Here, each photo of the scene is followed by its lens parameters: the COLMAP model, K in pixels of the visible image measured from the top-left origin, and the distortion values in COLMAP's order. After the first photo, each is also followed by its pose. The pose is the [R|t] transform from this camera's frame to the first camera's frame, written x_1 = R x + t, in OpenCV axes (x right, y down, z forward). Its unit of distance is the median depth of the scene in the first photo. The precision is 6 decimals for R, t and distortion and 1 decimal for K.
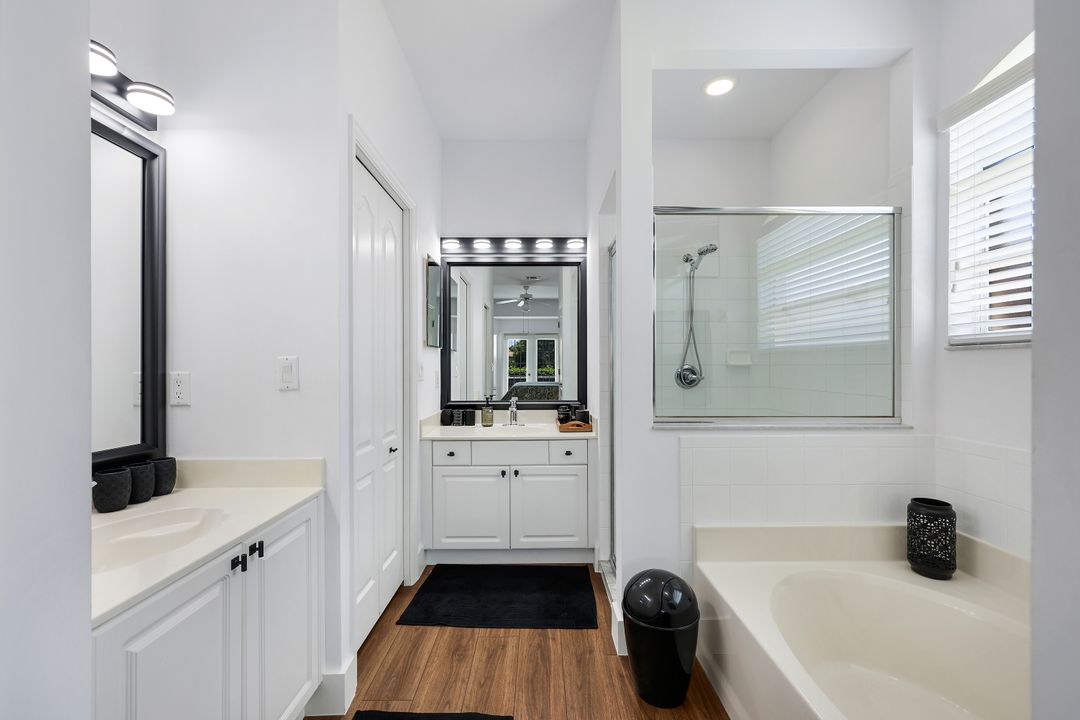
lens RADIAL K [[449.0, 0, 544.5], [0, 449.0, 362.5], [0, 0, 1]] dist [0.002541, 0.000148]
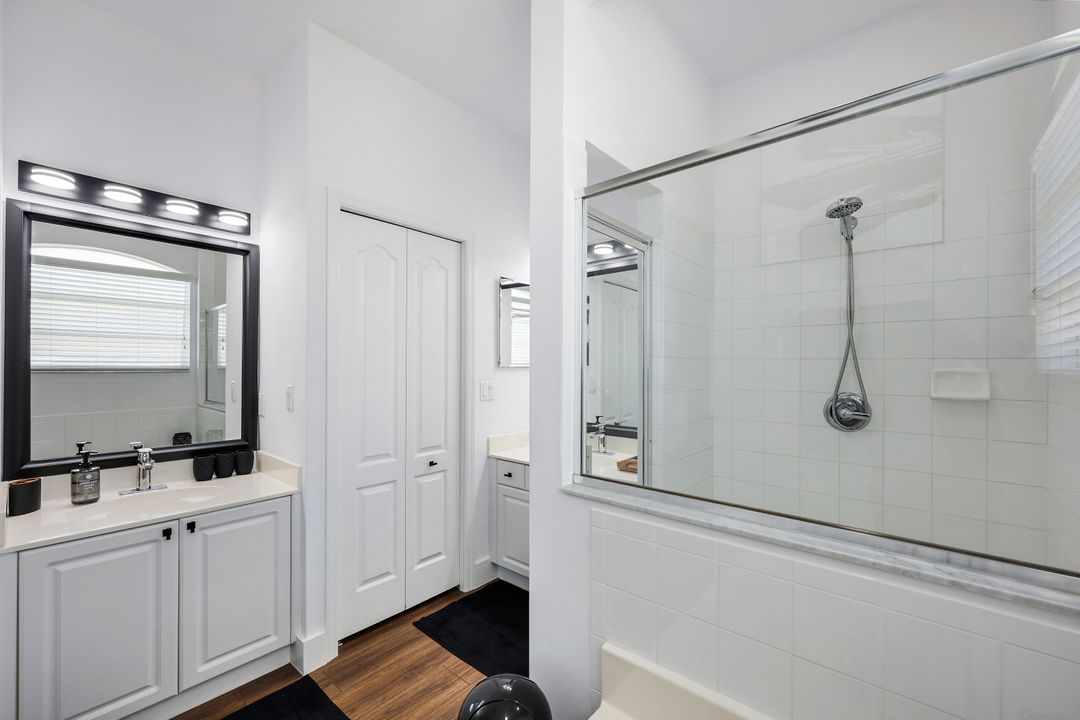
lens RADIAL K [[437.9, 0, 536.4], [0, 437.9, 363.9], [0, 0, 1]] dist [0.001862, 0.000475]
pose [[0.747739, -0.002307, -0.663989, 0.631795], [-0.000278, 0.999993, -0.003788, -0.053347], [0.663993, 0.003017, 0.747733, 0.393970]]
